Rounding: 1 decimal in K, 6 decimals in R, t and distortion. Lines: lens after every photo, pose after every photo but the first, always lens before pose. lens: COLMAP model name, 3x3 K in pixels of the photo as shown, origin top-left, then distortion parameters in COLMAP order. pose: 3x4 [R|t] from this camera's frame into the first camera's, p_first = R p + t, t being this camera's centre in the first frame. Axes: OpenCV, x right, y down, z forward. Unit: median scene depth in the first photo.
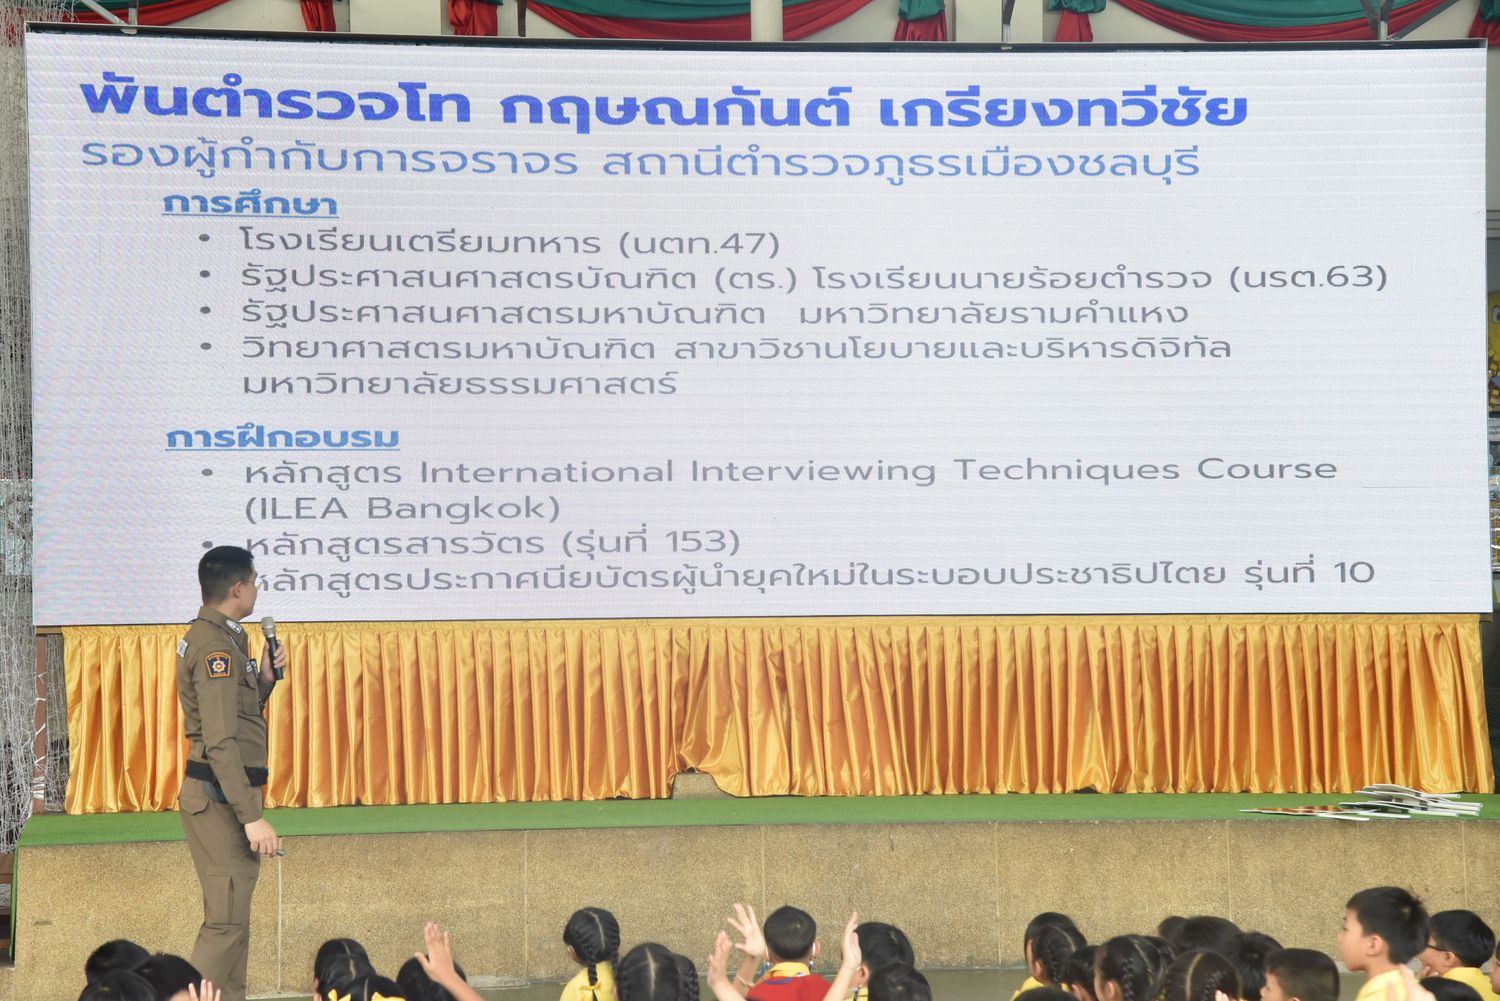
lens RADIAL K [[3083.9, 0, 683.1], [0, 3083.9, 477.1], [0, 0, 1]] dist [0.471900, 0.000000]
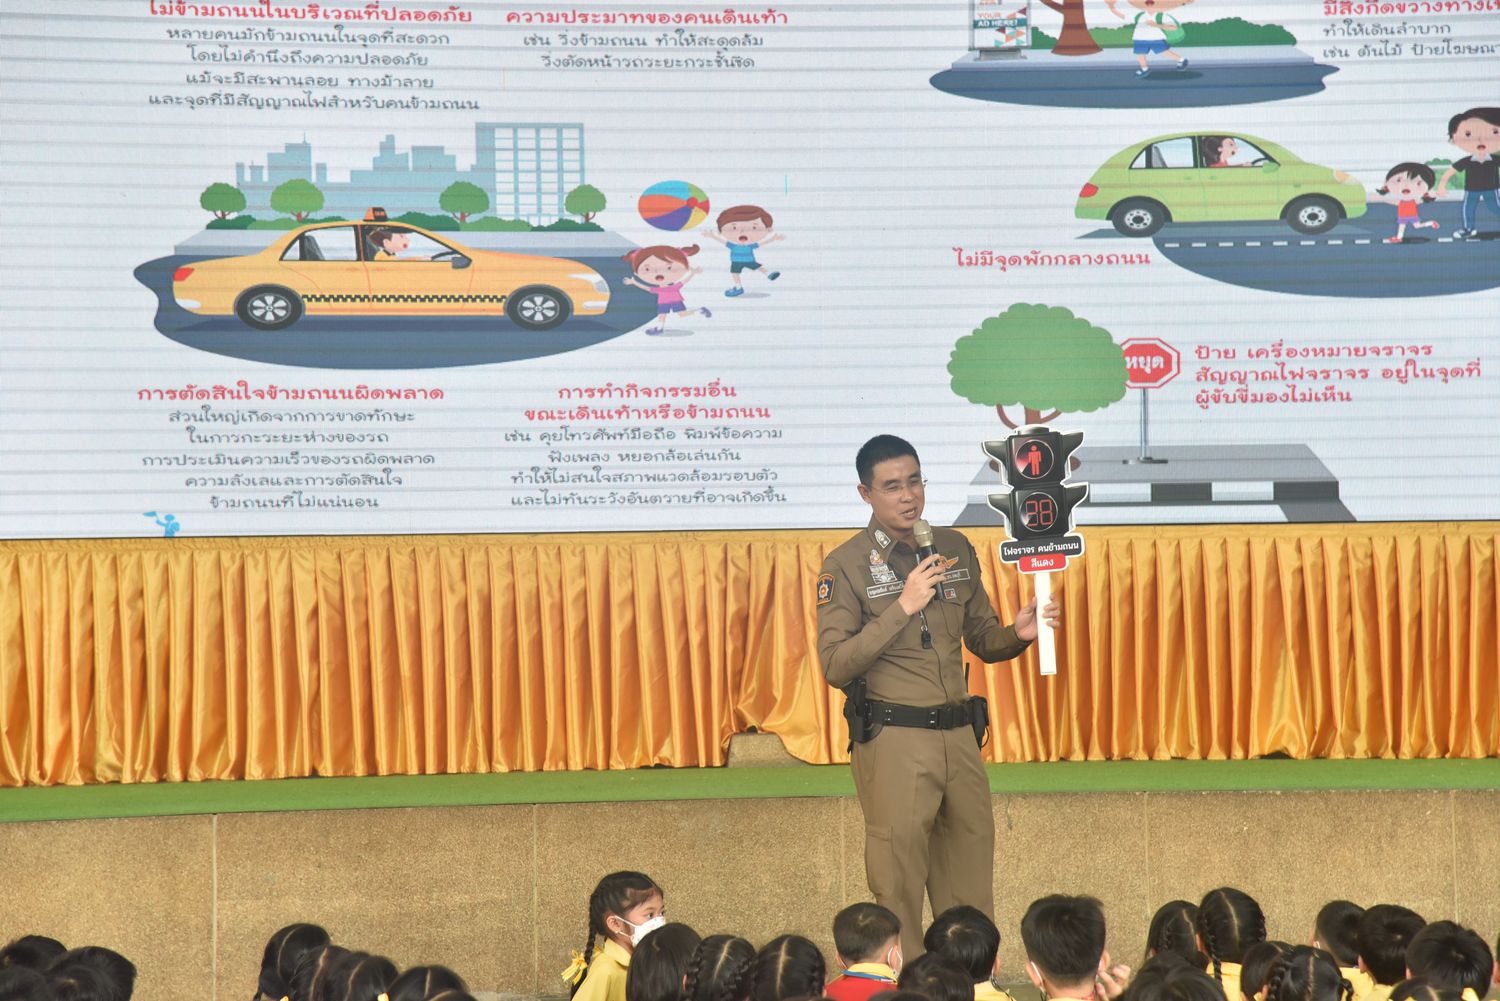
lens RADIAL K [[5091.0, 0, 754.7], [0, 5091.0, 507.0], [0, 0, 1]] dist [1.274525, 0.000000]
pose [[0.999967, -0.003172, -0.007537, 0.012823], [0.003472, 0.999188, 0.040130, -0.010323], [0.007404, -0.040155, 0.999166, -0.249962]]
